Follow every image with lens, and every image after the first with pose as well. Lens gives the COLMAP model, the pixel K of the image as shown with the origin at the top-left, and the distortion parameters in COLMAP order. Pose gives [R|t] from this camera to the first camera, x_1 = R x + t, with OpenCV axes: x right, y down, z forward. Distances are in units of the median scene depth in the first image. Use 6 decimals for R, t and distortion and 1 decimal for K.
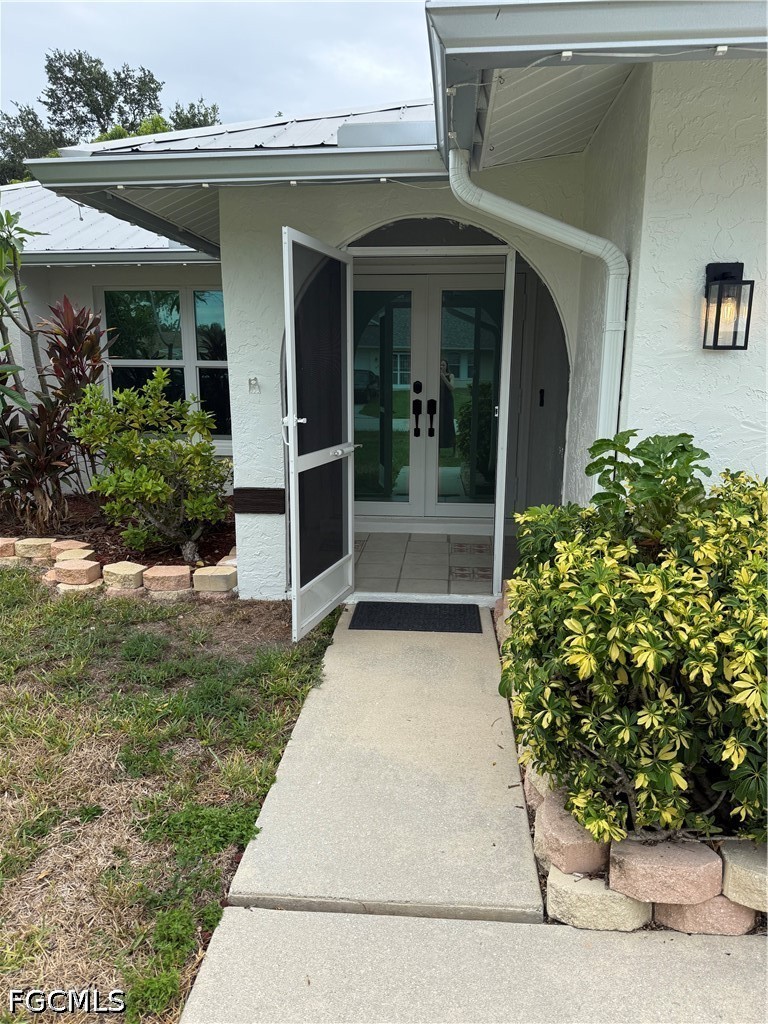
lens RADIAL K [[724.6, 0, 382.9], [0, 724.6, 506.3], [0, 0, 1]] dist [0.035729, -0.017571]
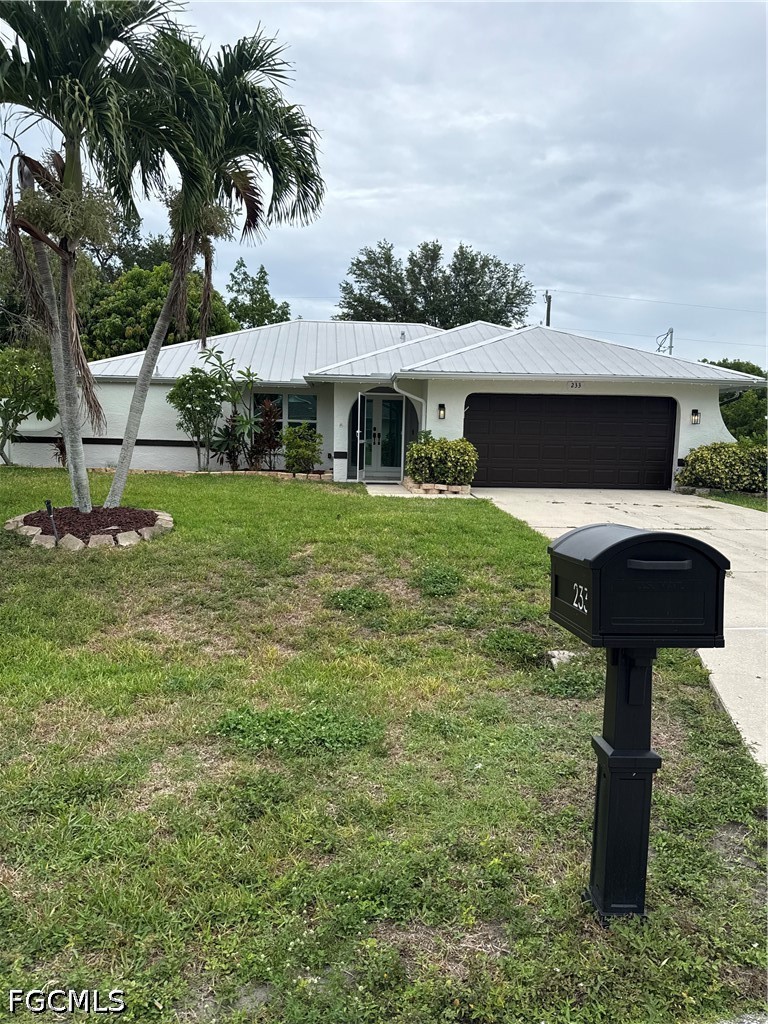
lens RADIAL K [[724.6, 0, 389.9], [0, 724.6, 510.3], [0, 0, 1]] dist [0.035729, -0.017571]
pose [[0.986116, 0.010114, 0.165749, -0.403324], [0.005094, 0.995831, -0.091073, 0.471376], [-0.165979, 0.090653, 0.981954, -2.051935]]
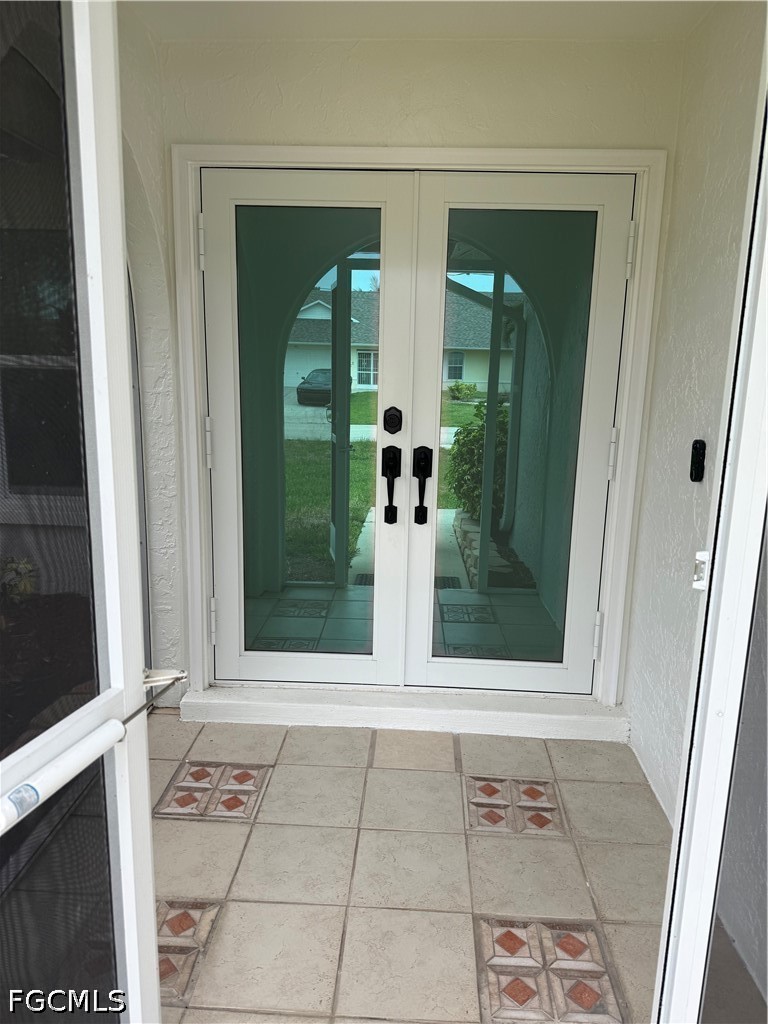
lens RADIAL K [[724.6, 0, 386.7], [0, 724.6, 506.9], [0, 0, 1]] dist [0.035729, -0.017571]
pose [[0.999170, 0.010376, 0.039380, 0.026294], [-0.010401, 0.999946, 0.000426, -0.109440], [-0.039374, -0.000835, 0.999224, 0.539849]]
